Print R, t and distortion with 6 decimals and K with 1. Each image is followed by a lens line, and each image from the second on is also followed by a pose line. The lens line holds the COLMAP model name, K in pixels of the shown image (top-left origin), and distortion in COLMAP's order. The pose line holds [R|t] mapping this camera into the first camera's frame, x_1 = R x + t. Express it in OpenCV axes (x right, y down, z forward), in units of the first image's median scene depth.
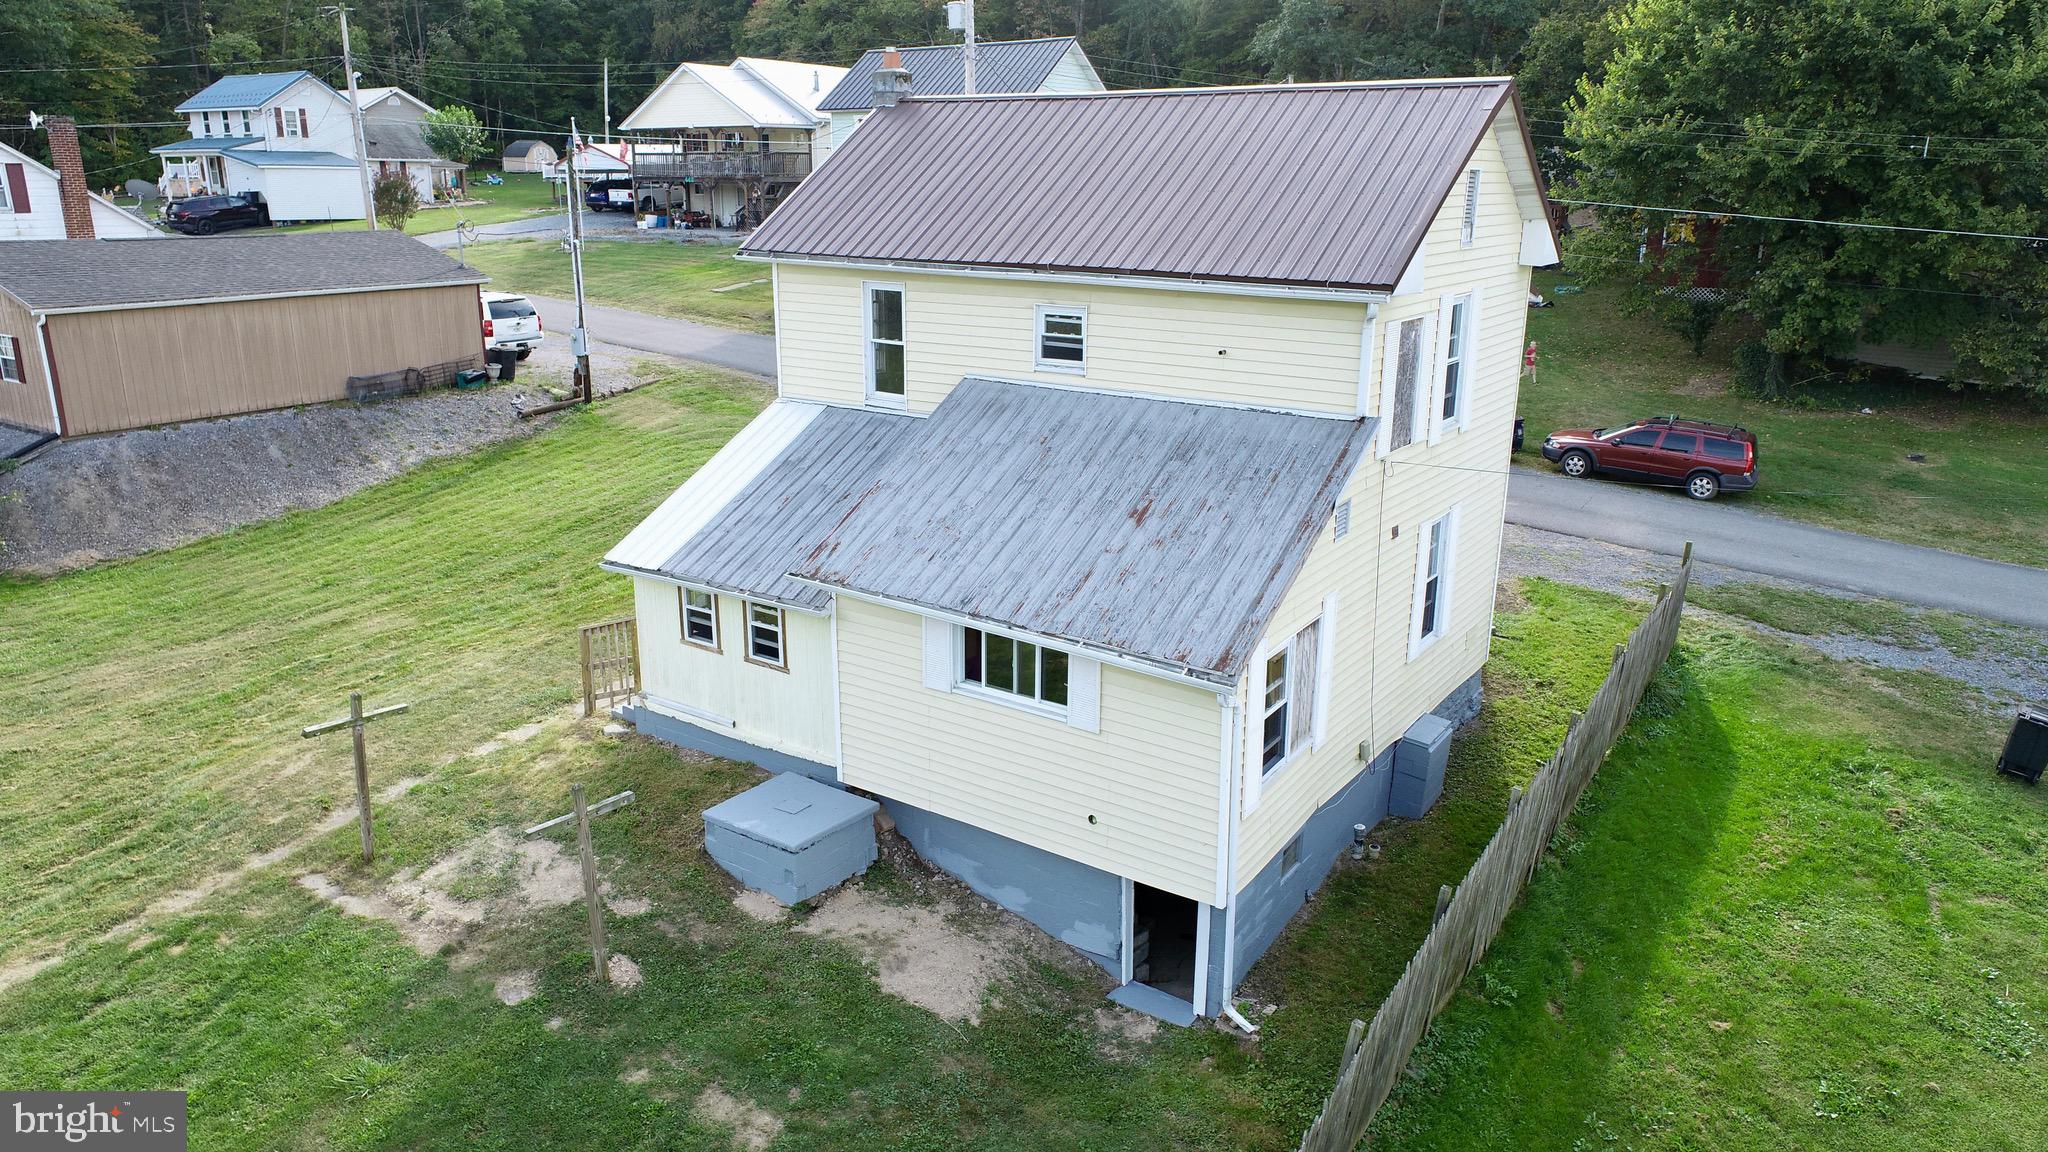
lens RADIAL K [[1384.4, 0, 1024.0], [0, 1384.4, 576.0], [0, 0, 1]] dist [-0.016321, 0.010700]
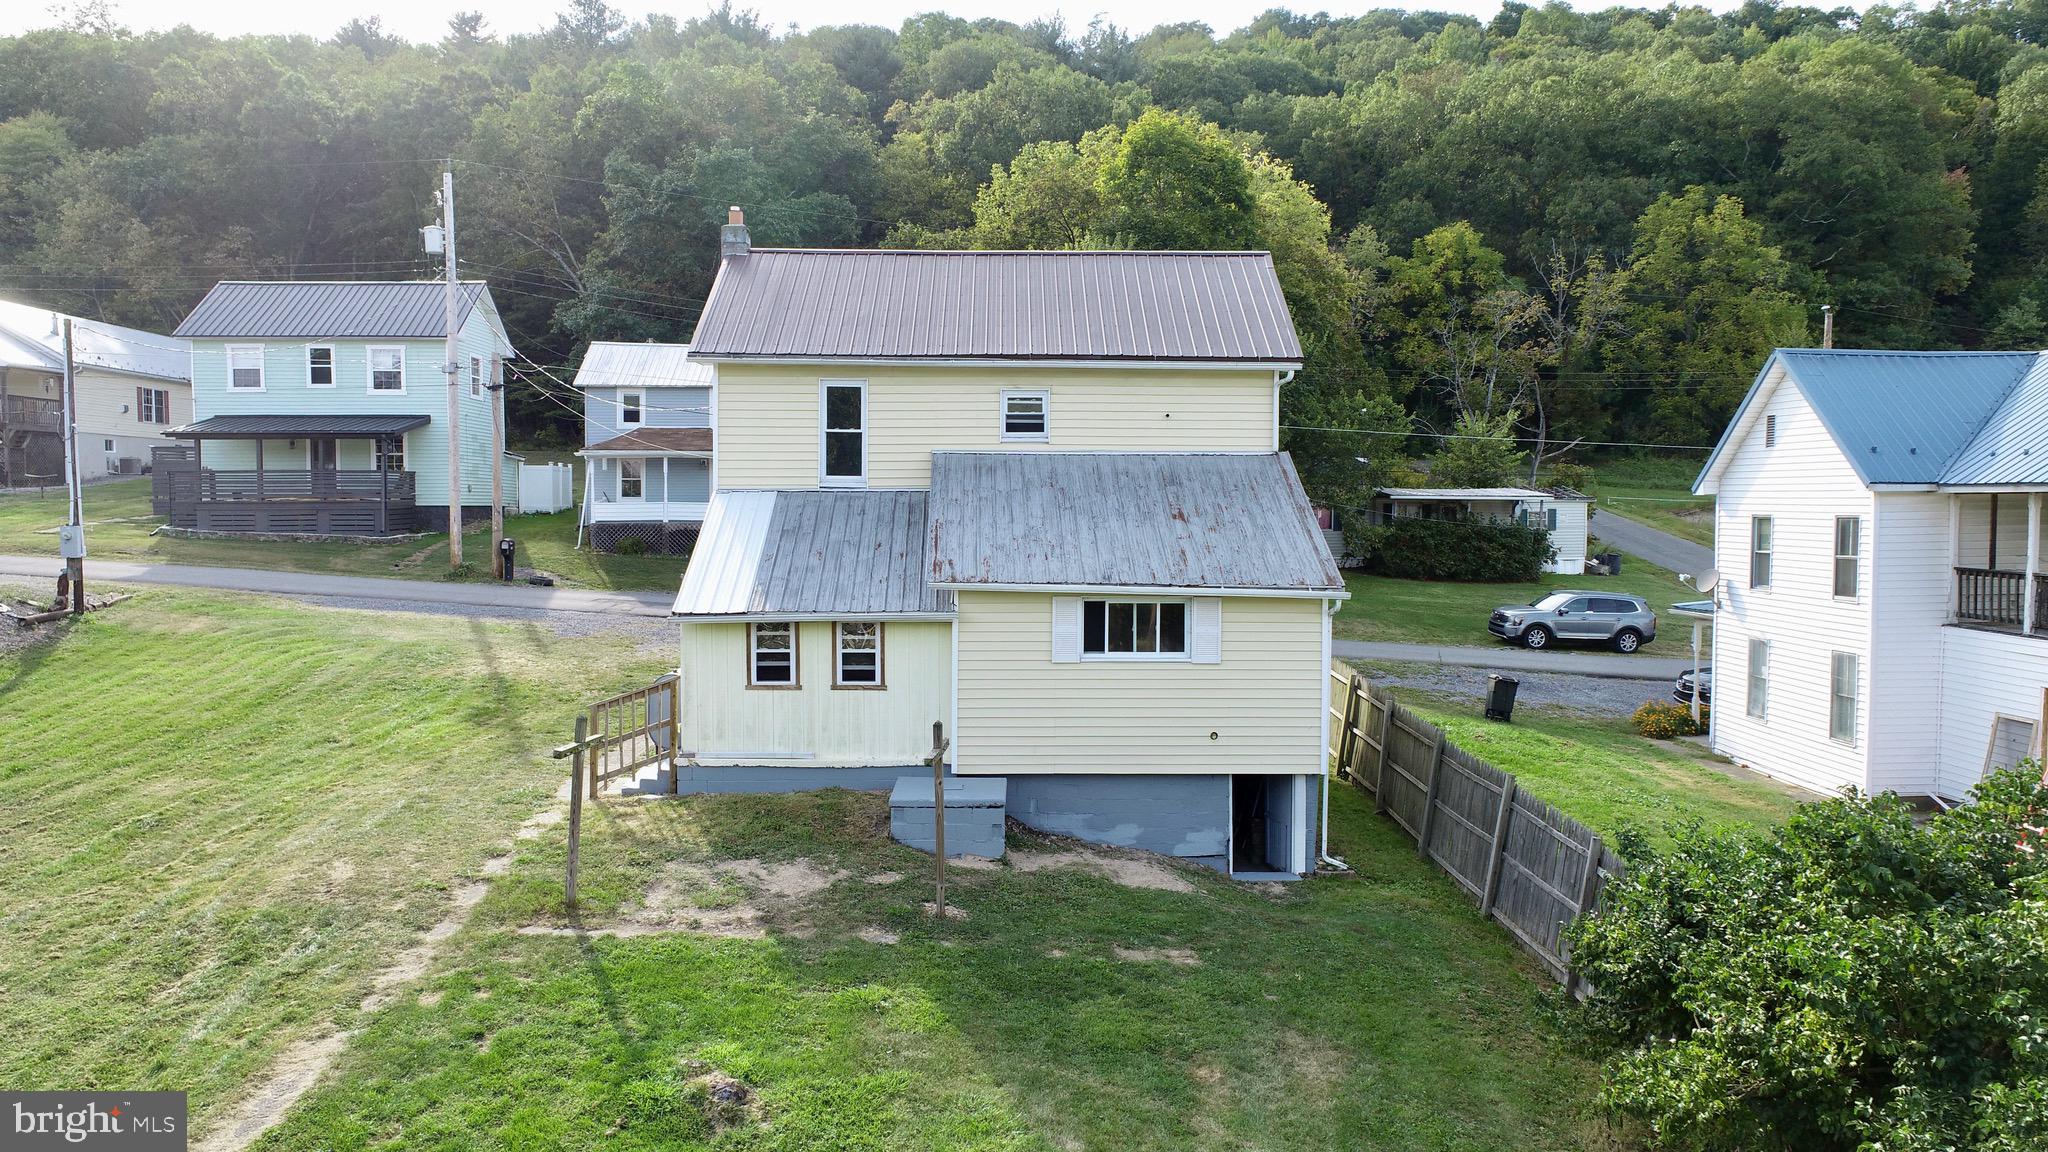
lens RADIAL K [[1384.4, 0, 1024.0], [0, 1384.4, 576.0], [0, 0, 1]] dist [-0.016321, 0.010700]
pose [[0.807729, -0.036346, 0.588432, -0.736544], [0.166583, 0.971496, -0.168659, 0.188476], [-0.565529, 0.234253, 0.790761, 0.028693]]
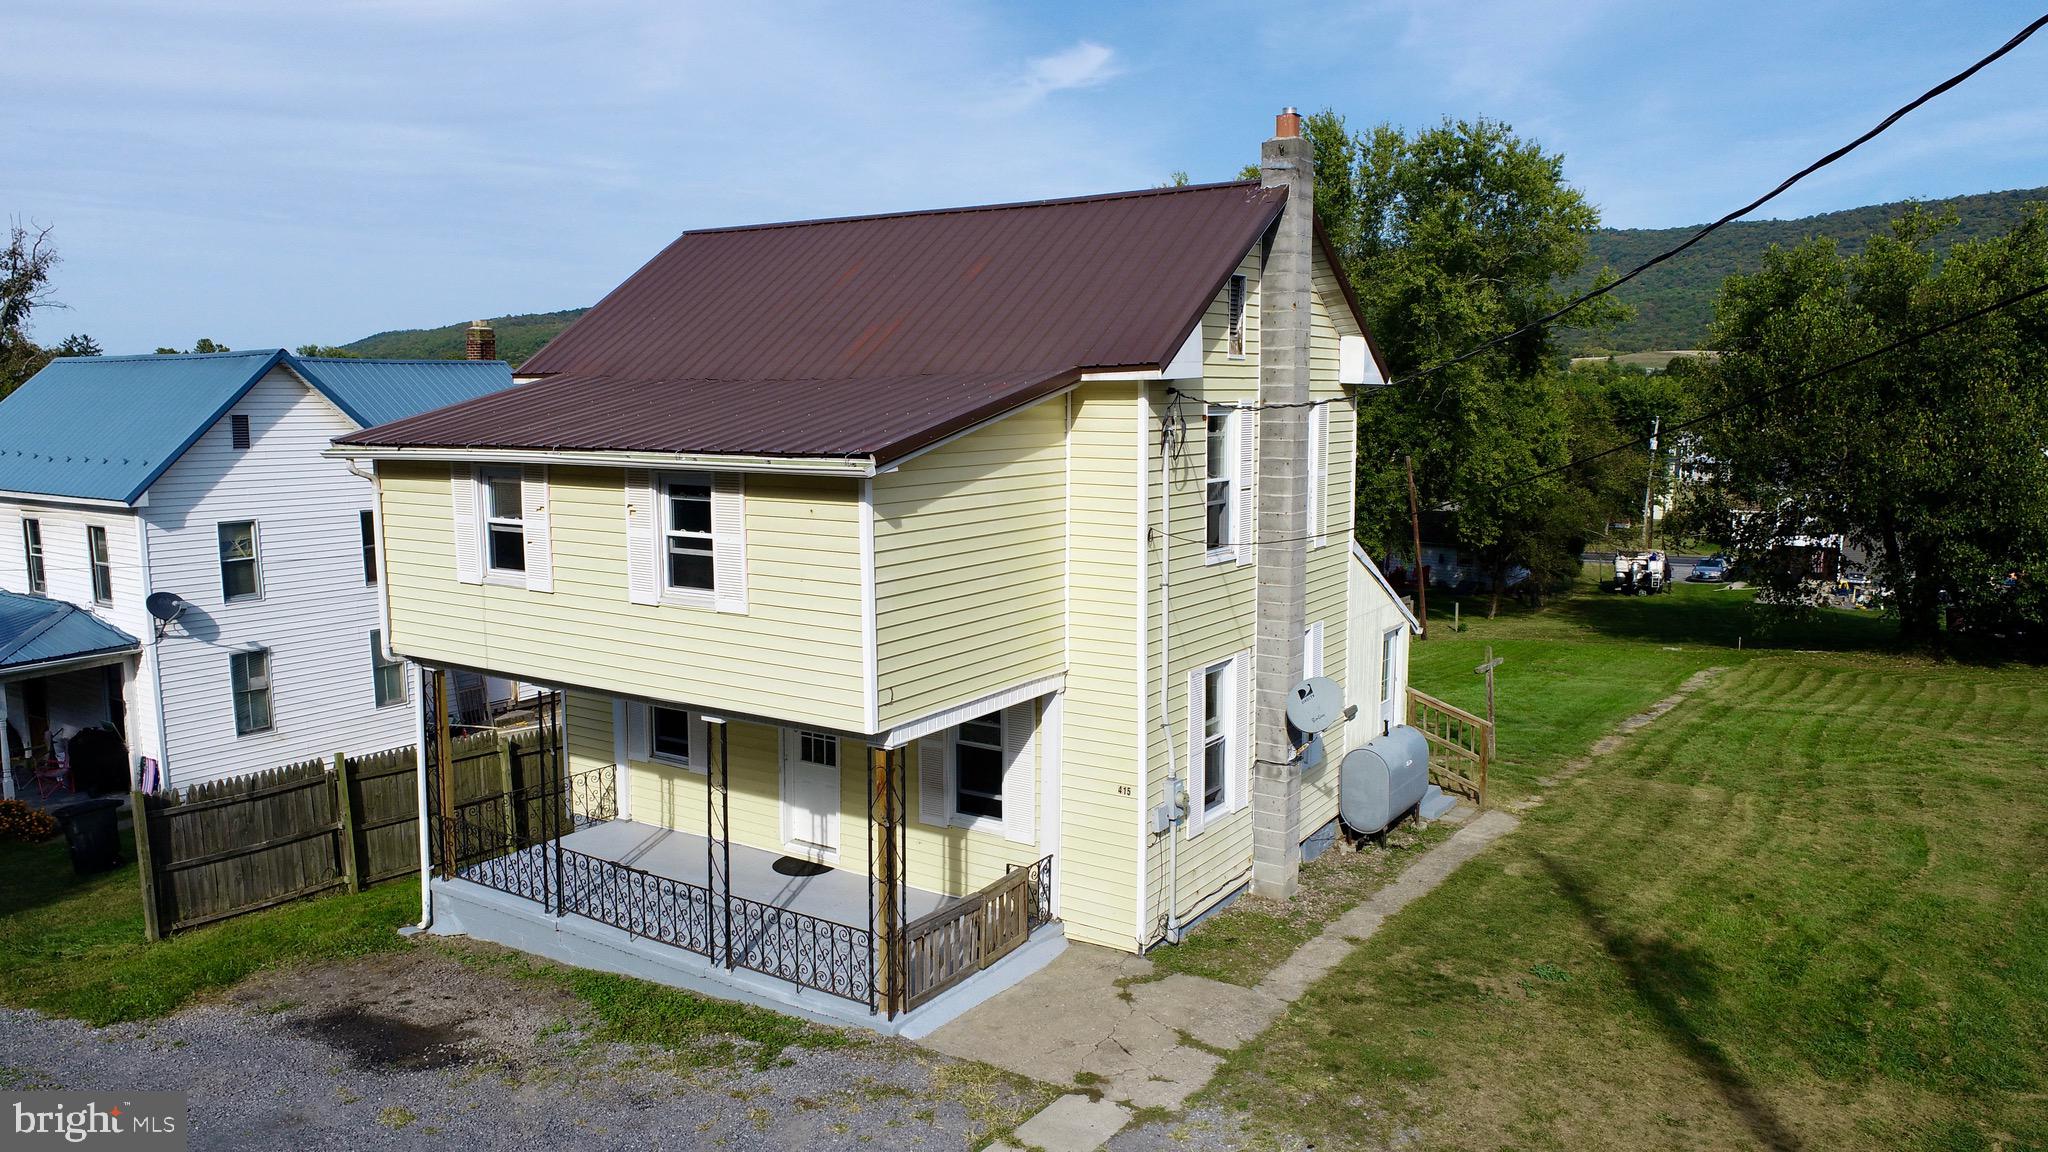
lens RADIAL K [[1384.4, 0, 1024.0], [0, 1384.4, 576.0], [0, 0, 1]] dist [-0.016321, 0.010700]
pose [[-0.999592, -0.000756, -0.028549, 0.077162], [-0.012166, 0.915677, 0.401730, -0.556188], [0.025839, 0.401914, -0.915313, 2.183563]]
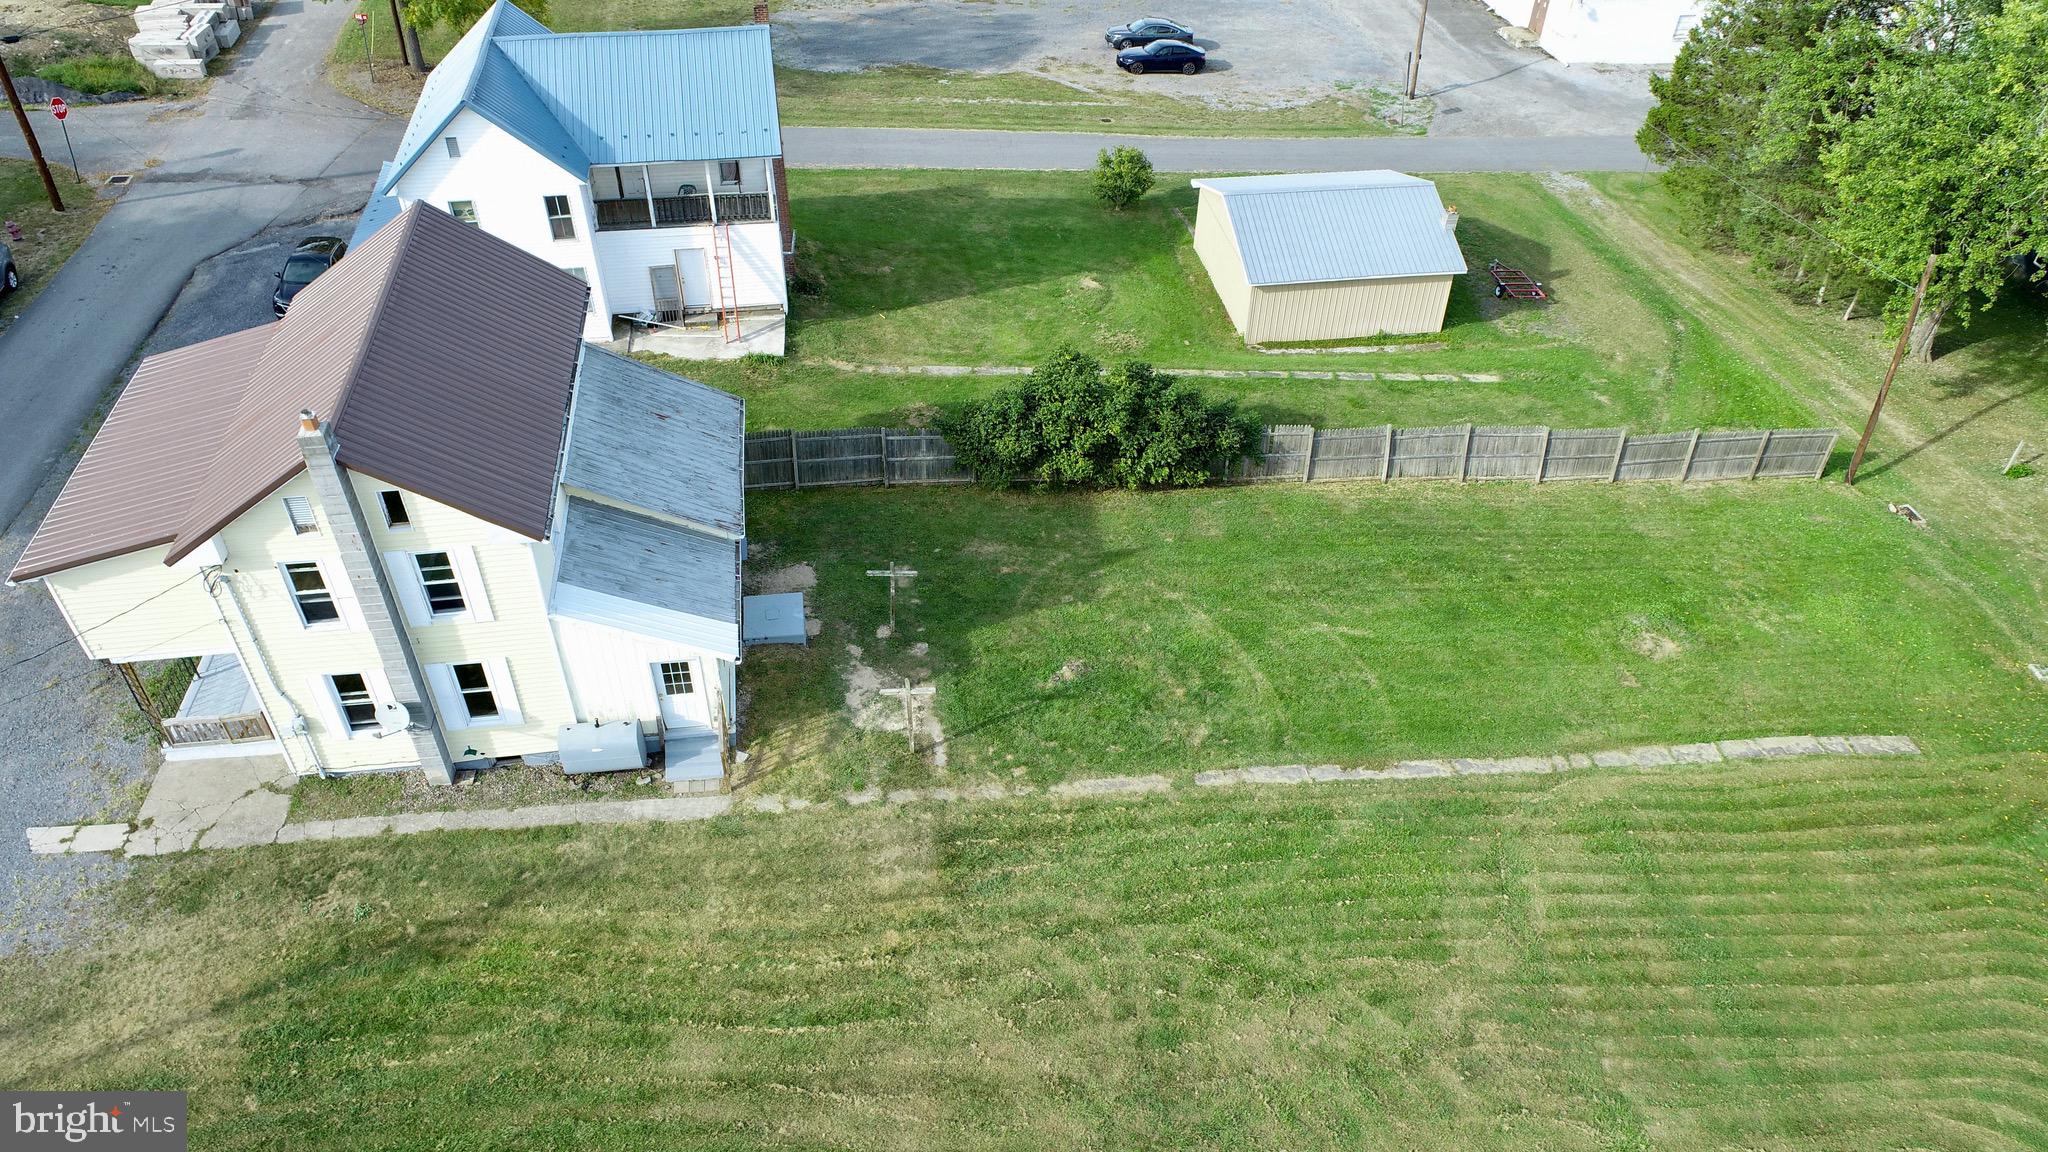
lens RADIAL K [[1384.4, 0, 1024.0], [0, 1384.4, 576.0], [0, 0, 1]] dist [-0.016321, 0.010700]
pose [[-0.690274, -0.485495, 0.536485, -1.393252], [0.178194, 0.604559, 0.776373, -1.291513], [-0.701262, 0.631509, -0.330799, 1.299395]]
